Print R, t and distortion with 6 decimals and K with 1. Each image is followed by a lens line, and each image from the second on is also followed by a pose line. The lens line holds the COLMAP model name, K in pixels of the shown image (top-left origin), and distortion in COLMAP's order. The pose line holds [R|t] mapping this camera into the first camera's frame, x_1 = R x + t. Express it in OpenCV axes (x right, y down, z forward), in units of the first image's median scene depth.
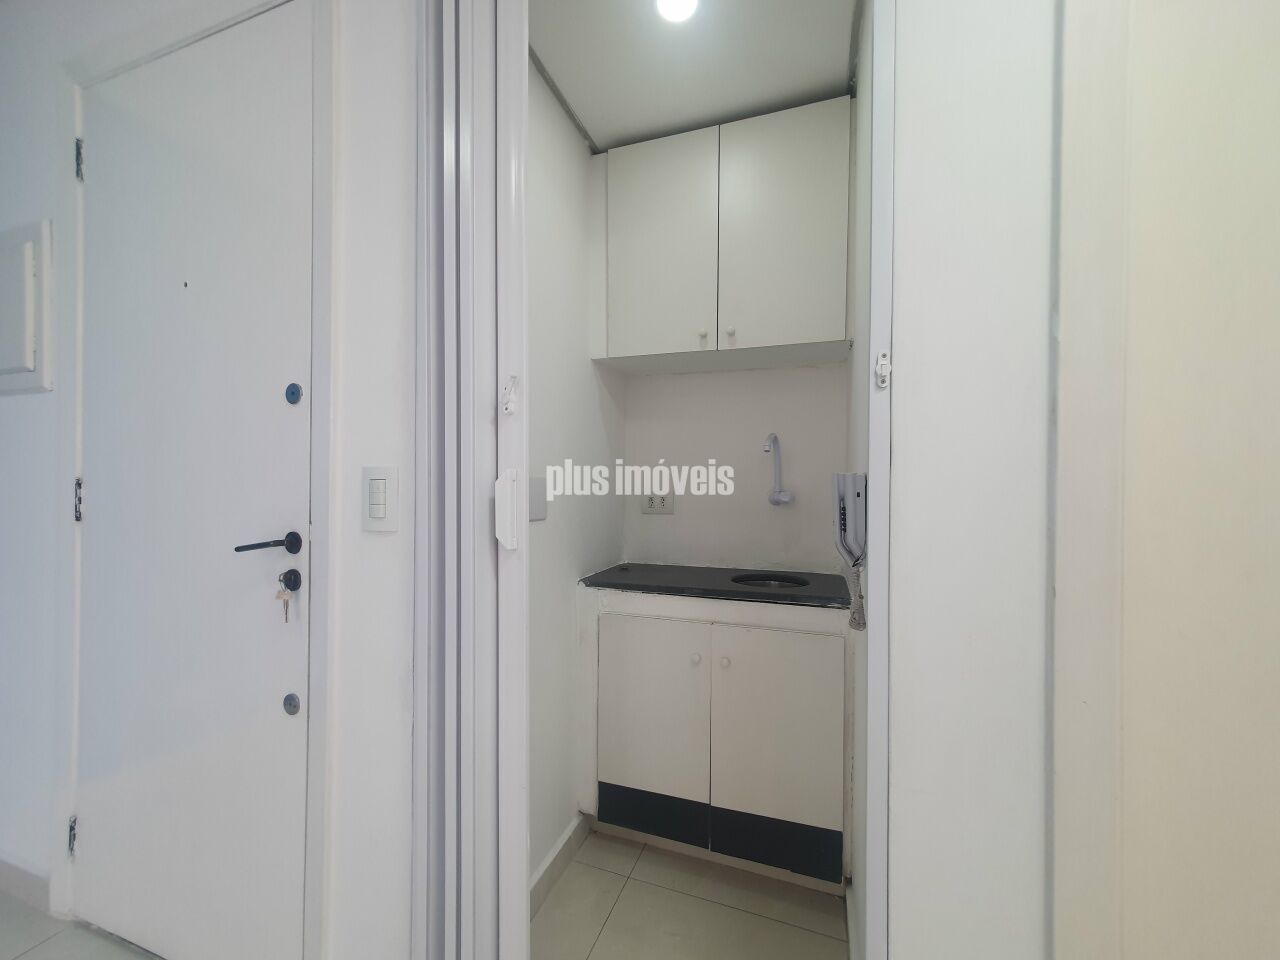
lens RADIAL K [[507.0, 0, 639.5], [0, 507.0, 494.5], [0, 0, 1]] dist [0.010554, -0.000360]
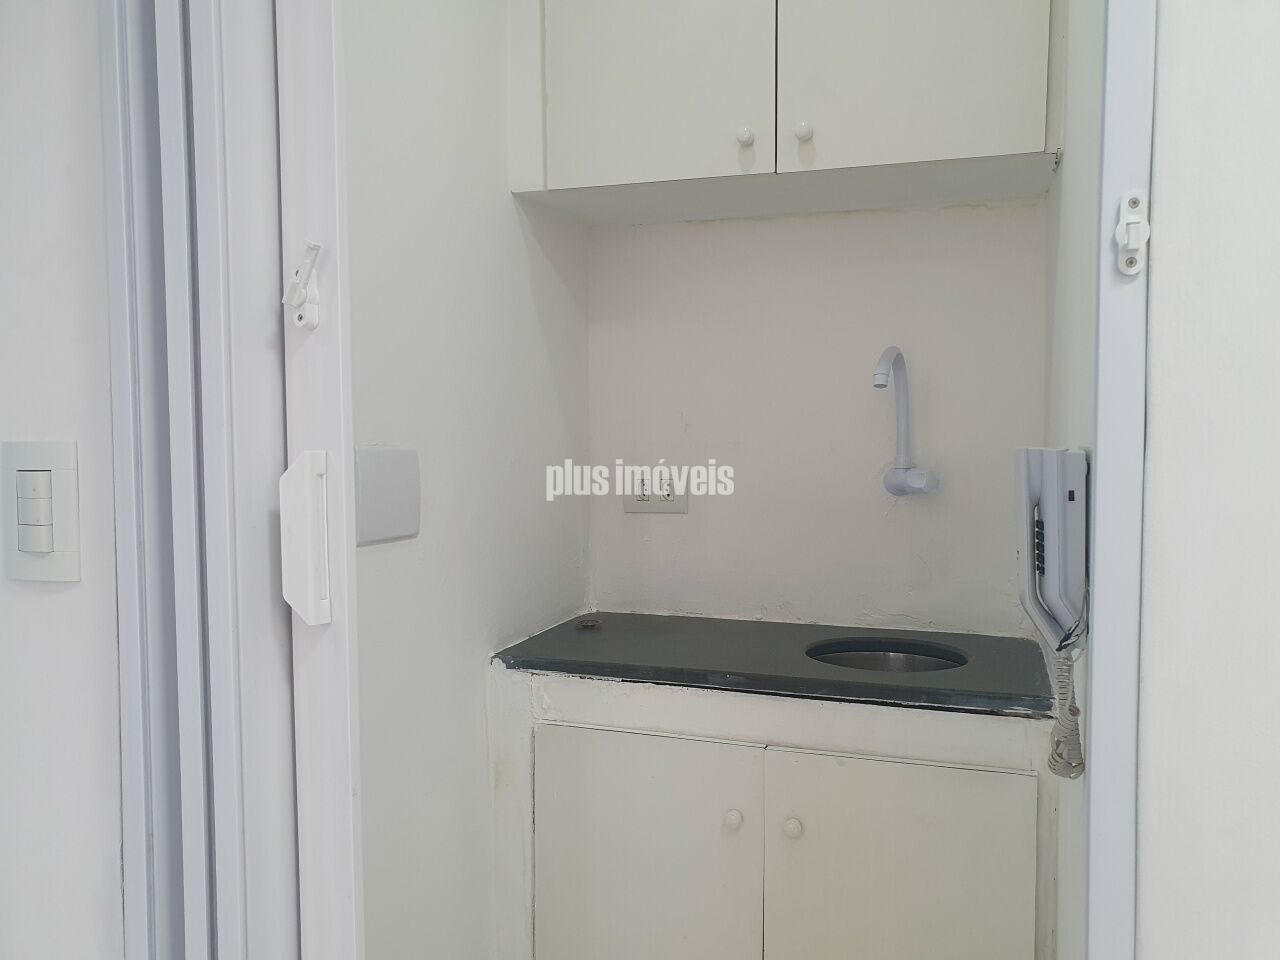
lens RADIAL K [[985.0, 0, 645.8], [0, 985.0, 483.0], [0, 0, 1]] dist [0.000538, -0.002019]
pose [[0.999959, -0.008782, 0.002039, 0.034902], [0.008691, 0.999116, 0.041130, -0.043332], [-0.002399, -0.041110, 0.999152, 0.088132]]
